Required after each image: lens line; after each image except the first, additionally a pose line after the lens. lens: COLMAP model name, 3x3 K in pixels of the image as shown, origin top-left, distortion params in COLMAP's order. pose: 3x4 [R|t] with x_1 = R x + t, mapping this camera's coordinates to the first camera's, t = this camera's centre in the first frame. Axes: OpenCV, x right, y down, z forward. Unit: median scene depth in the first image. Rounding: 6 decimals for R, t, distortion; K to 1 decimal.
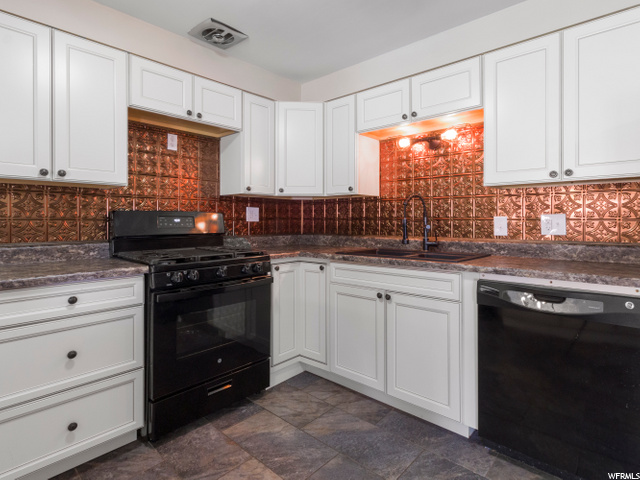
lens RADIAL K [[340.9, 0, 321.2], [0, 340.9, 219.2], [0, 0, 1]] dist [-0.000118, 0.000570]
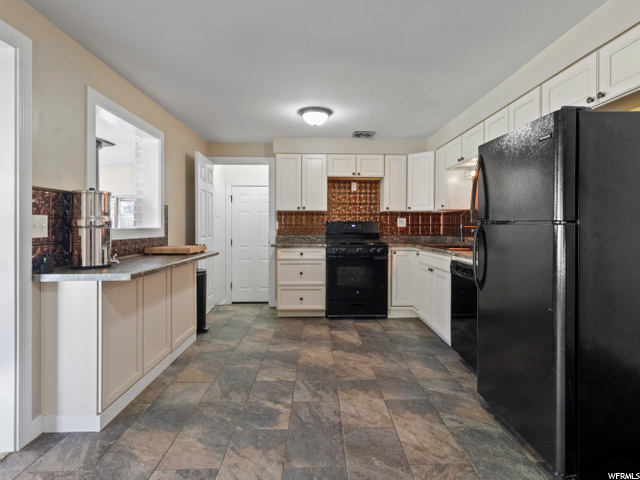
lens RADIAL K [[337.5, 0, 321.1], [0, 337.5, 228.6], [0, 0, 1]] dist [0.001071, 0.000987]
pose [[0.677735, 0.007711, -0.735266, 0.913440], [-0.002536, 0.999964, 0.008149, 0.003523], [0.735302, -0.003658, 0.677730, -0.491000]]
